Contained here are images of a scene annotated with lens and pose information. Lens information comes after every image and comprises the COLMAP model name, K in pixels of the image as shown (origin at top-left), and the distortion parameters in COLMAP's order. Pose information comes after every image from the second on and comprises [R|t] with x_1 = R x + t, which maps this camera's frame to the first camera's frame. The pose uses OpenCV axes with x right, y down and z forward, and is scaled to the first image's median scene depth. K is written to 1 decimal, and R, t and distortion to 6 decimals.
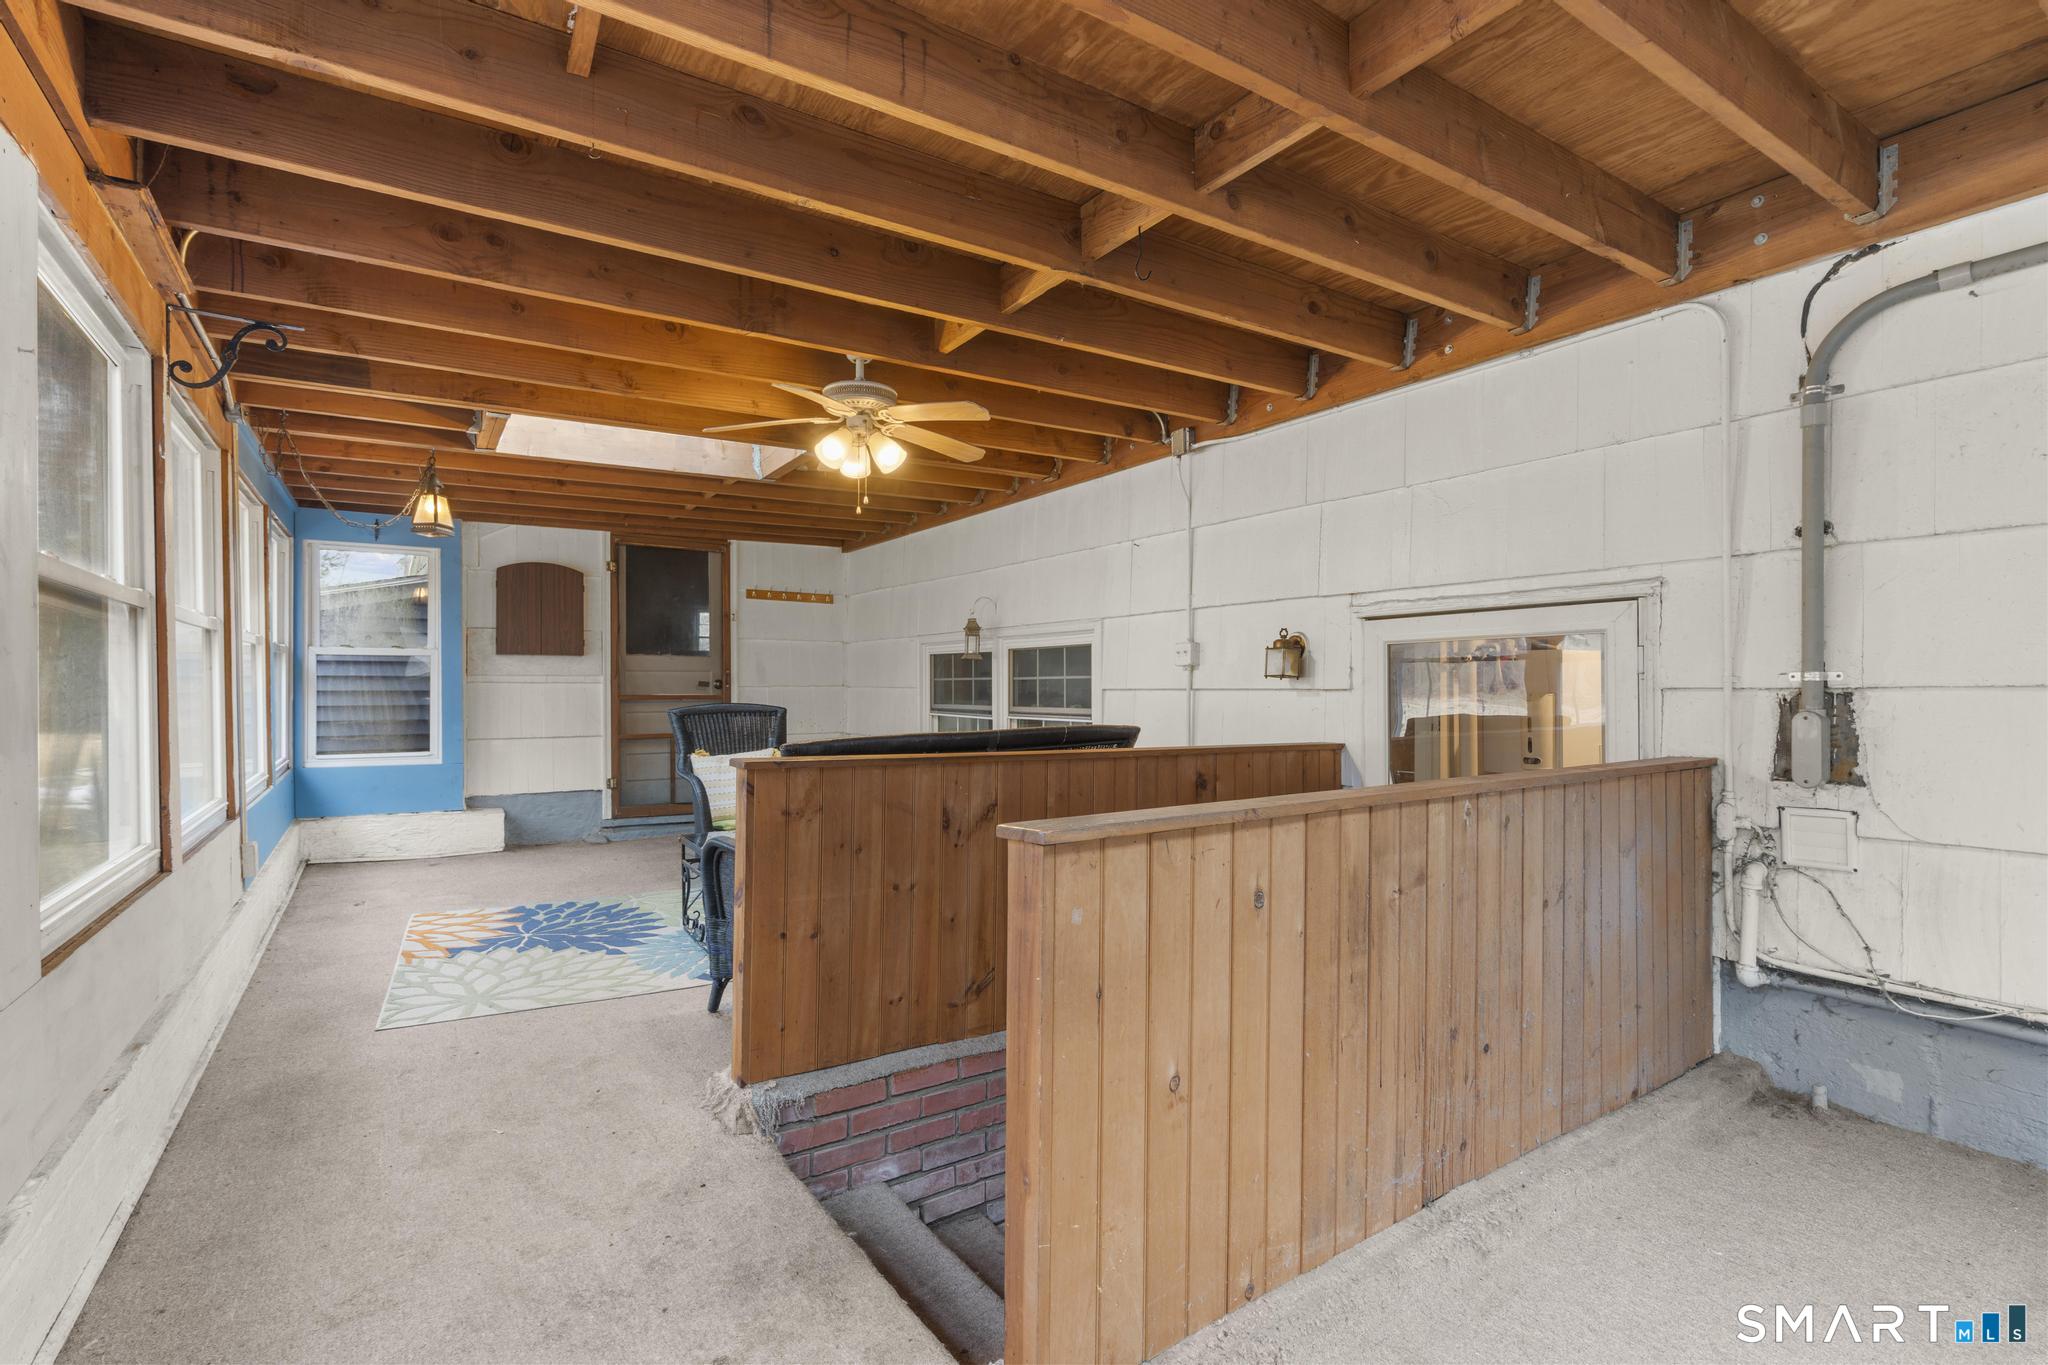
lens RADIAL K [[940.3, 0, 1013.9], [0, 940.3, 691.7], [0, 0, 1]] dist [-0.001273, 0.000093]
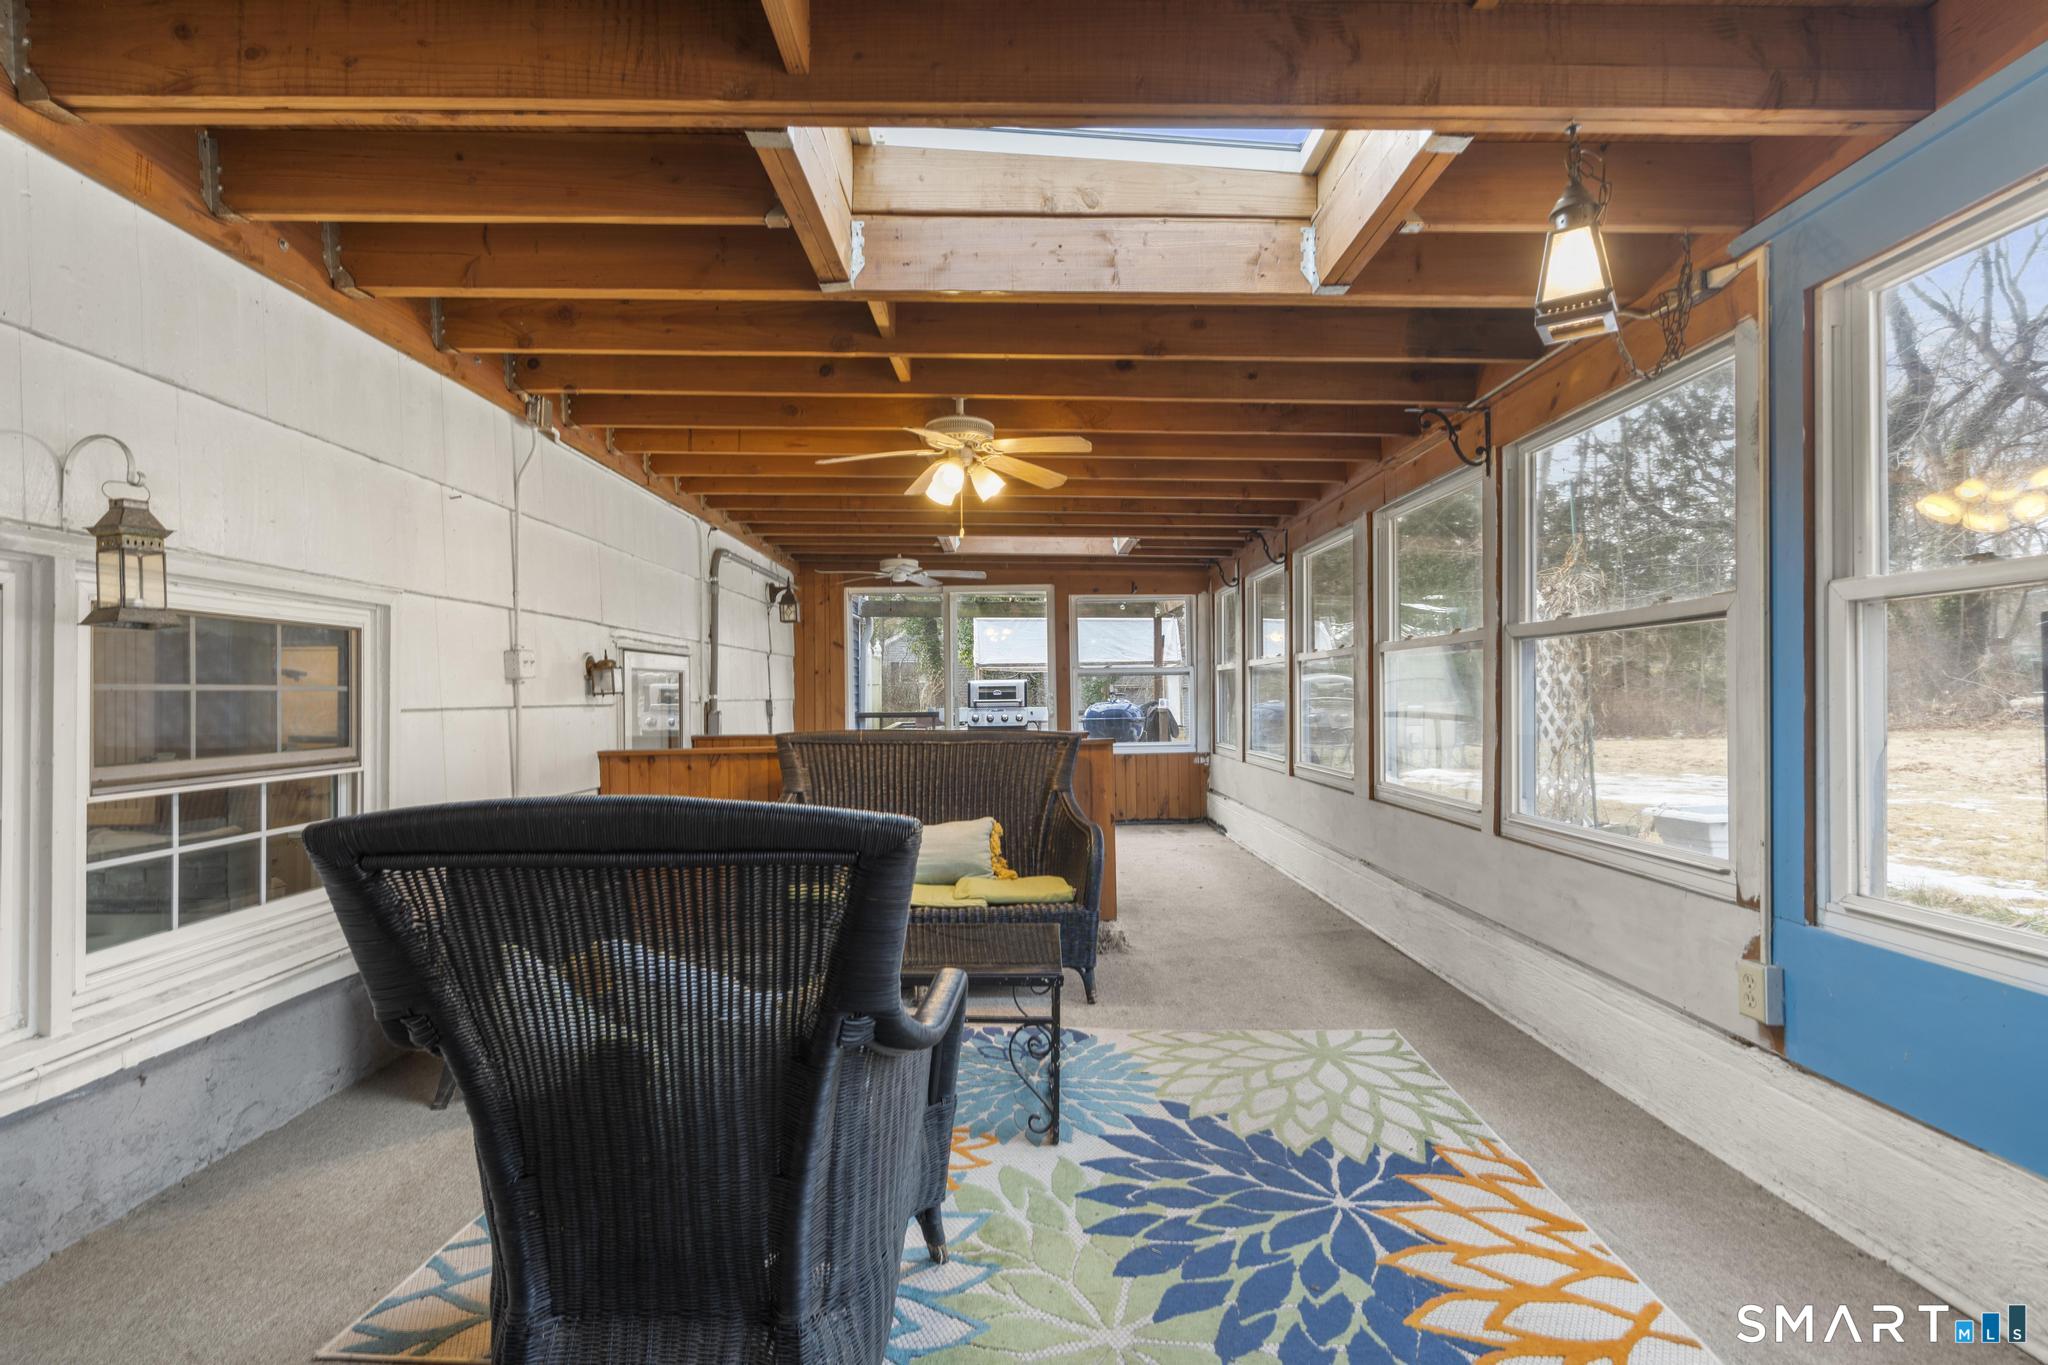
lens RADIAL K [[940.3, 0, 1023.2], [0, 940.3, 690.6], [0, 0, 1]] dist [-0.001273, 0.000093]
pose [[-0.843211, 0.013024, 0.537425, -0.678631], [0.012750, 0.999910, -0.004227, -0.009585], [-0.537432, 0.003288, -0.843301, 1.581433]]
